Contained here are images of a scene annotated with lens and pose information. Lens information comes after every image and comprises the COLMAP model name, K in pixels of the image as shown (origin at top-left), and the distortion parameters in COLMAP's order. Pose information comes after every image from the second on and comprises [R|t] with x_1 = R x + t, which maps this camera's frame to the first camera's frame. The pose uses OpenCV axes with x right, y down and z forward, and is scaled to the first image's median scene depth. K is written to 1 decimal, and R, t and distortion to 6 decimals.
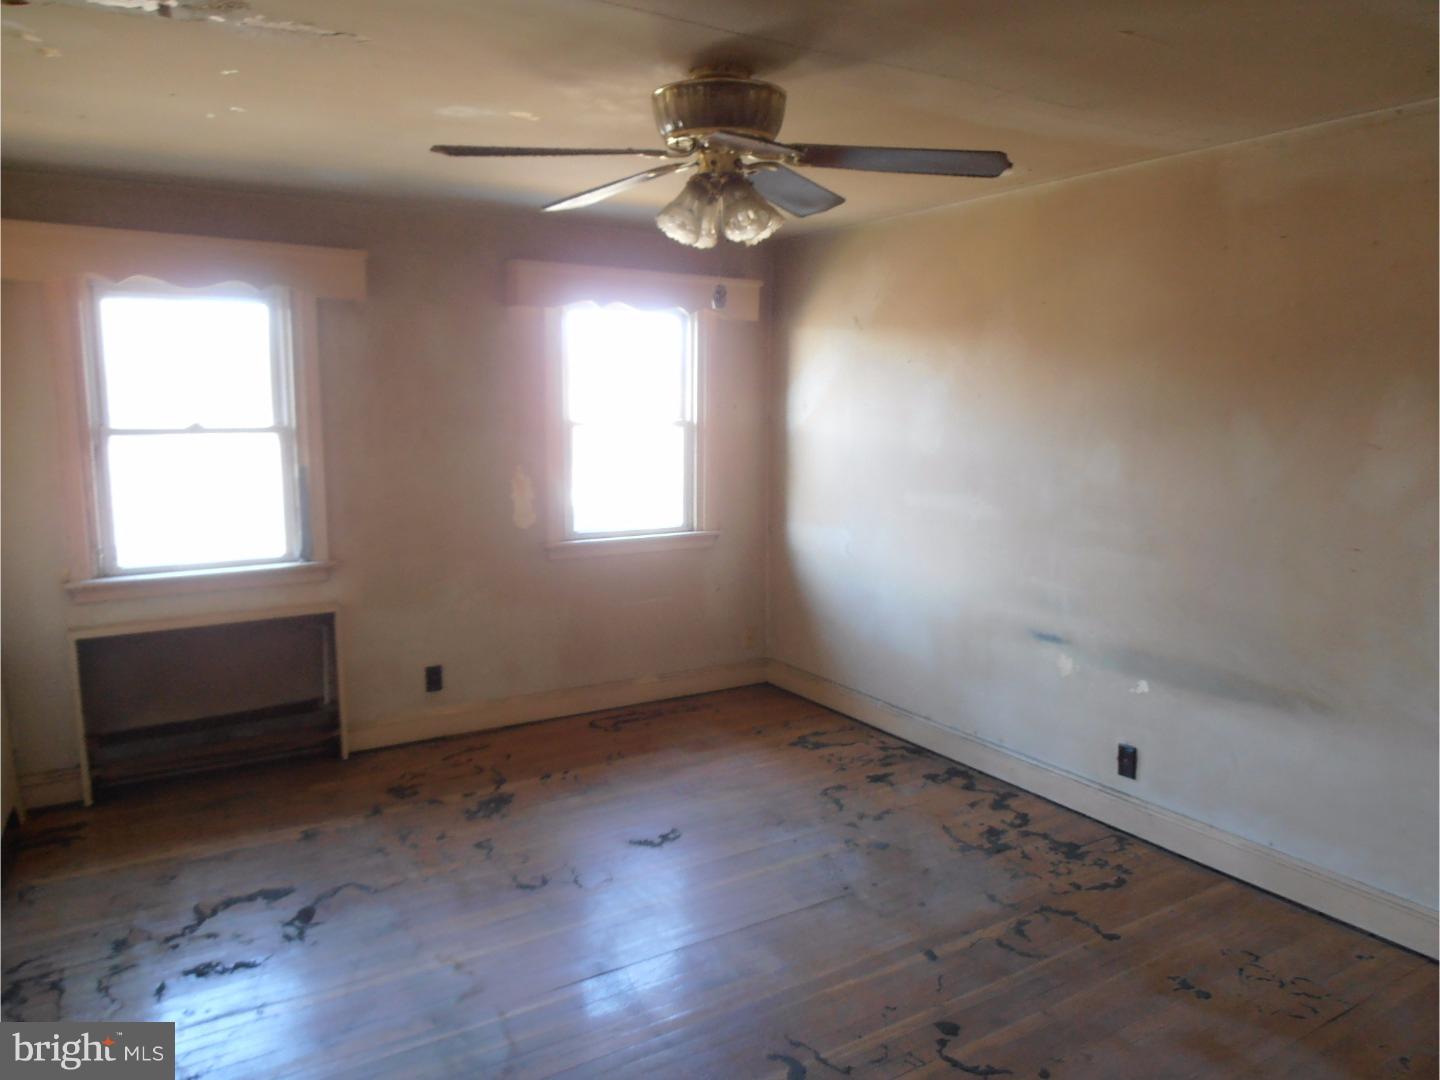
lens RADIAL K [[1014.2, 0, 723.6], [0, 1014.2, 540.8], [0, 0, 1]] dist [-0.013166, 0.005452]
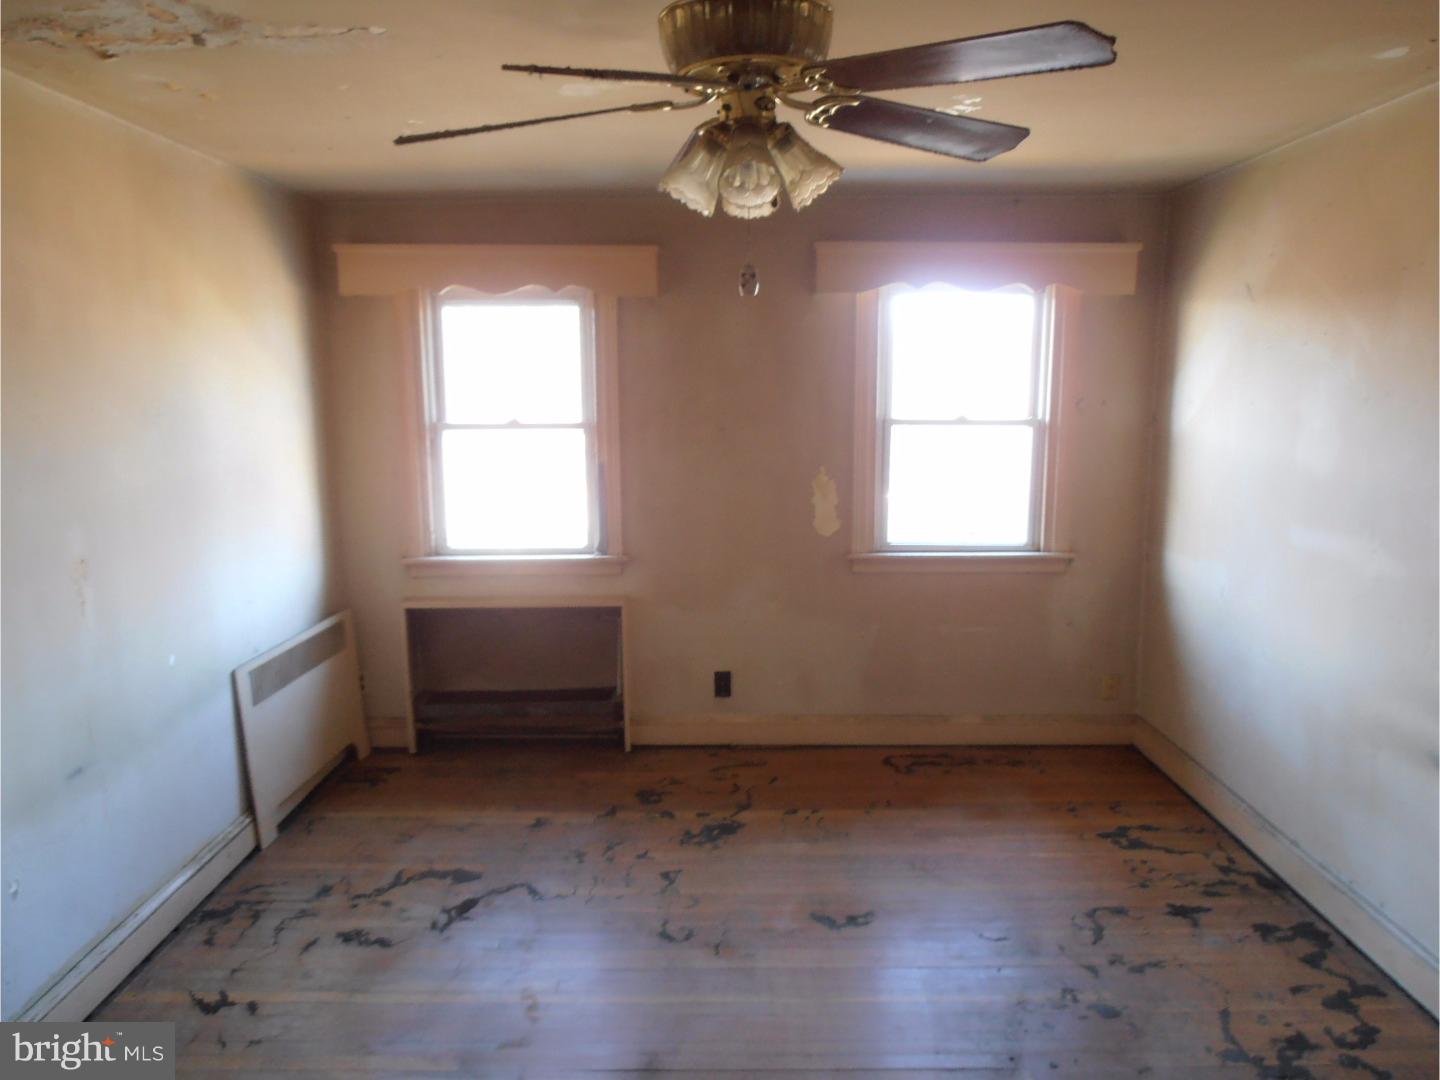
lens RADIAL K [[1014.2, 0, 720.1], [0, 1014.2, 540.2], [0, 0, 1]] dist [-0.013166, 0.005452]
pose [[0.847059, 0.076064, -0.526028, 0.237220], [-0.066379, 0.997097, 0.037290, -0.041810], [0.527337, 0.003330, 0.849649, 0.195977]]
